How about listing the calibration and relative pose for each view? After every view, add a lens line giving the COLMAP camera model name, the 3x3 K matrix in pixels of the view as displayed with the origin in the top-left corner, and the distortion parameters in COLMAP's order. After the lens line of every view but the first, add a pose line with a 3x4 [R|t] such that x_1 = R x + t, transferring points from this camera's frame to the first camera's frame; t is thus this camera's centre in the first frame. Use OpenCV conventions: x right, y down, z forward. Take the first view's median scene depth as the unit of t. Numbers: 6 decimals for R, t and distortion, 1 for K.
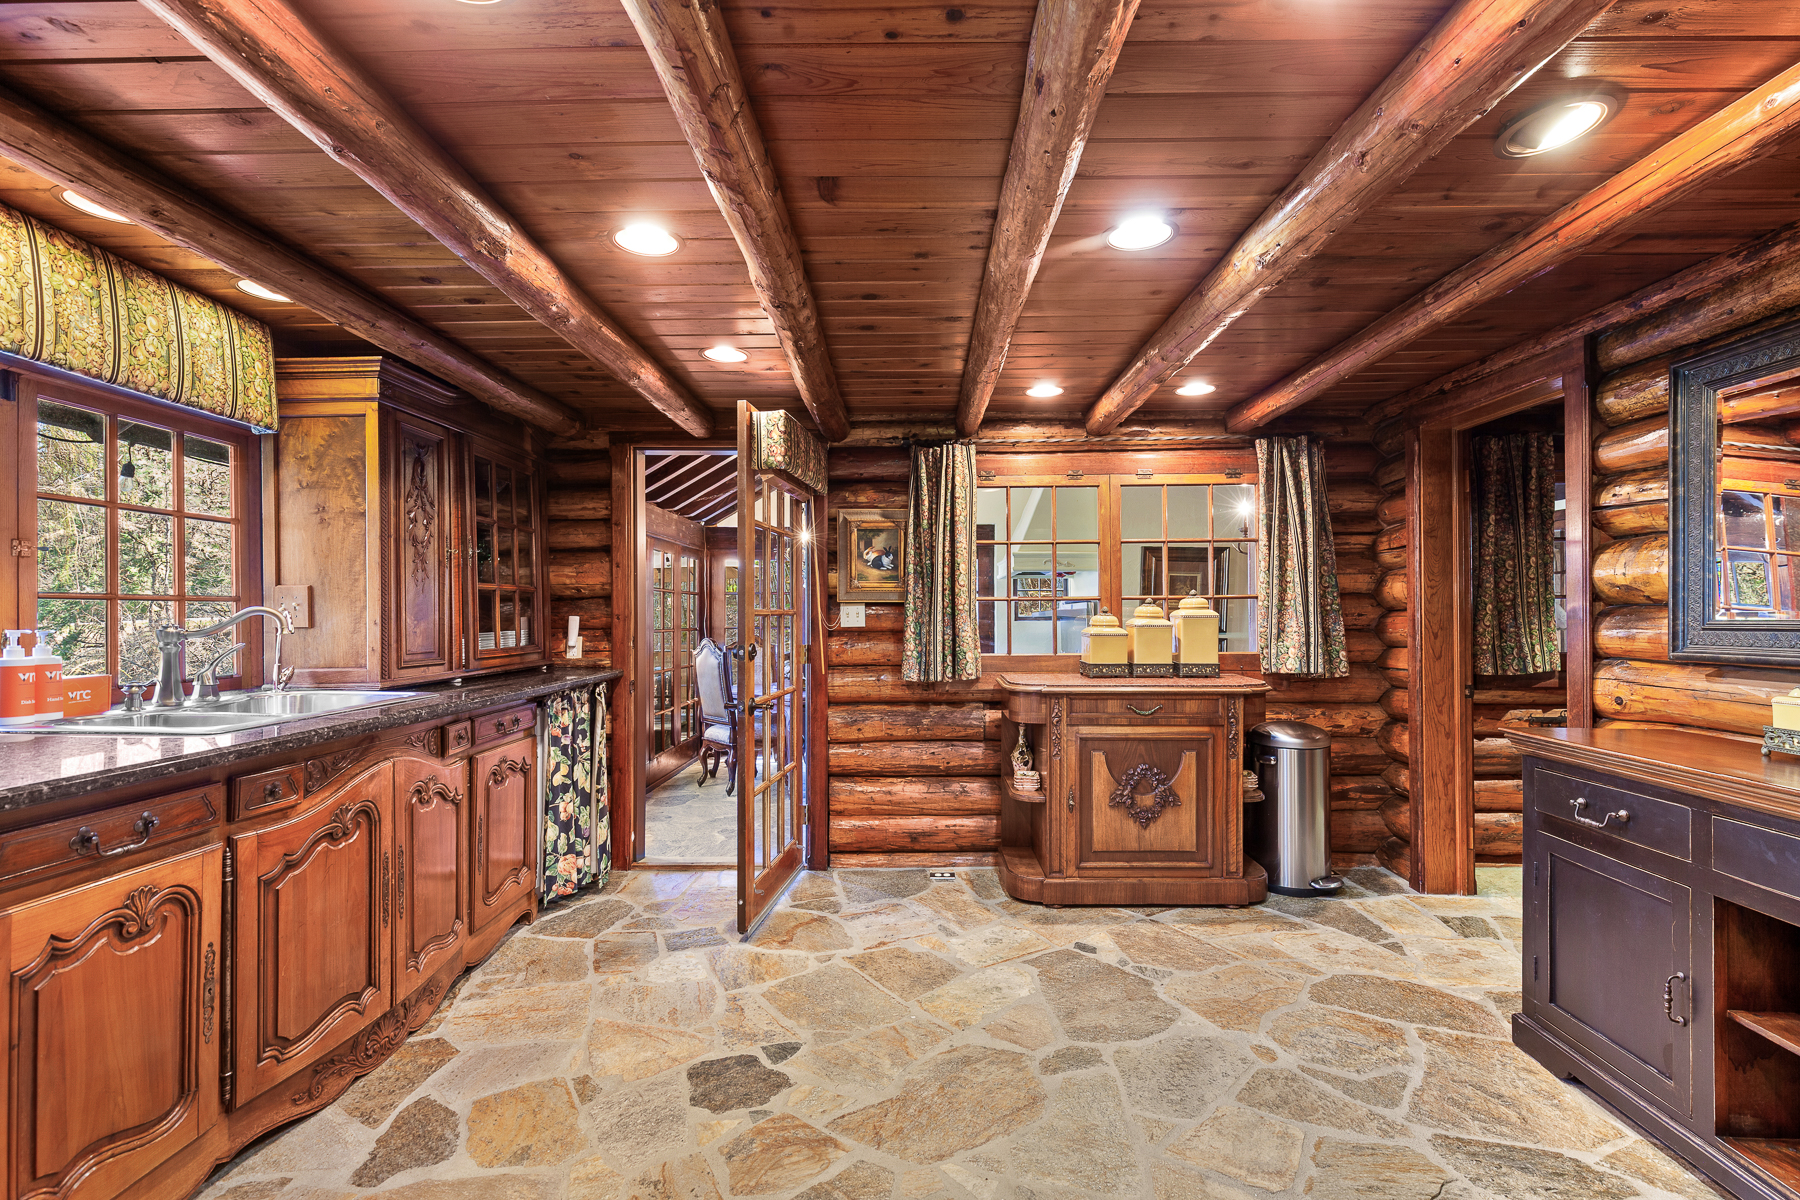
lens RADIAL K [[830.3, 0, 899.0], [0, 830.3, 601.1], [0, 0, 1]] dist [-0.003079, -0.000501]
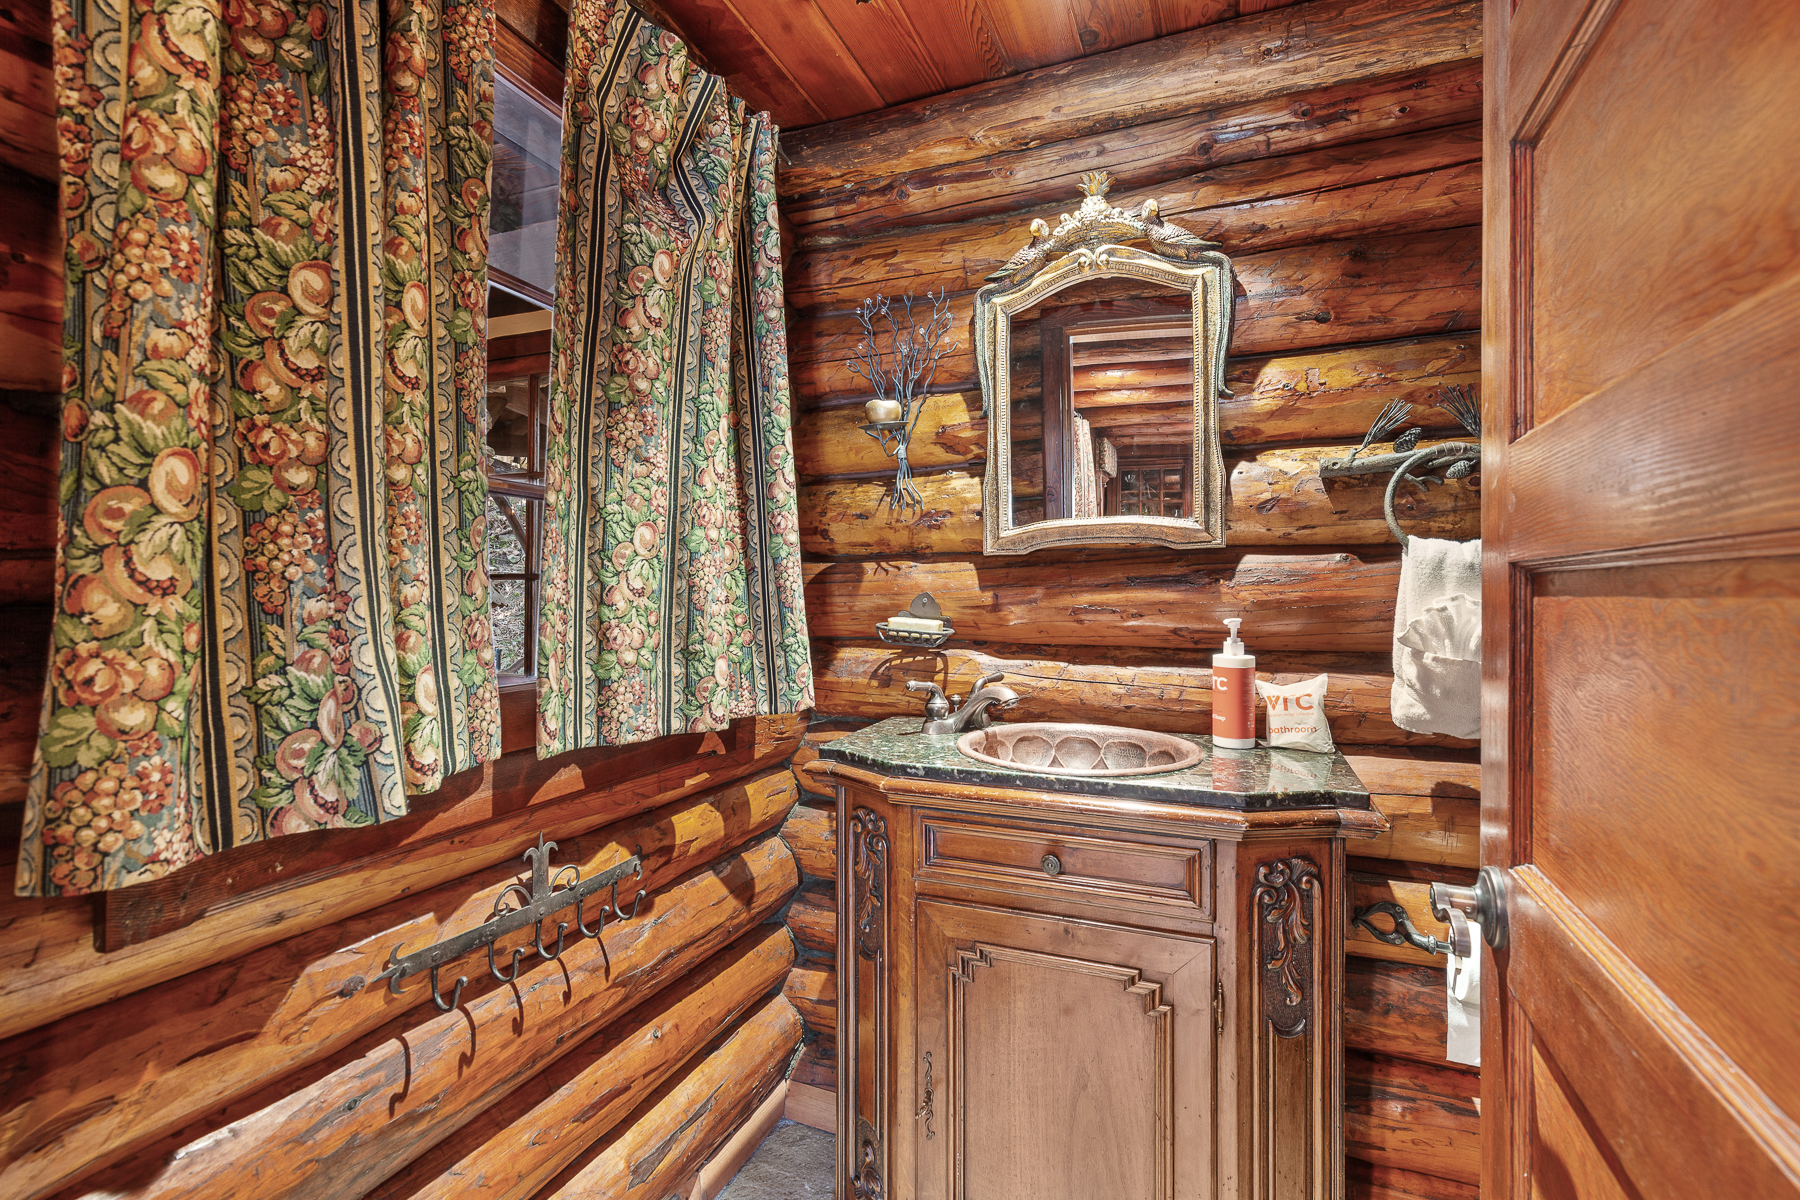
lens RADIAL K [[830.3, 0, 902.2], [0, 830.3, 592.9], [0, 0, 1]] dist [-0.003079, -0.000501]
pose [[0.370739, 0.005673, 0.928720, 0.602902], [-0.018203, 0.999834, 0.001159, 0.028115], [-0.928559, -0.017335, 0.370781, 0.788562]]
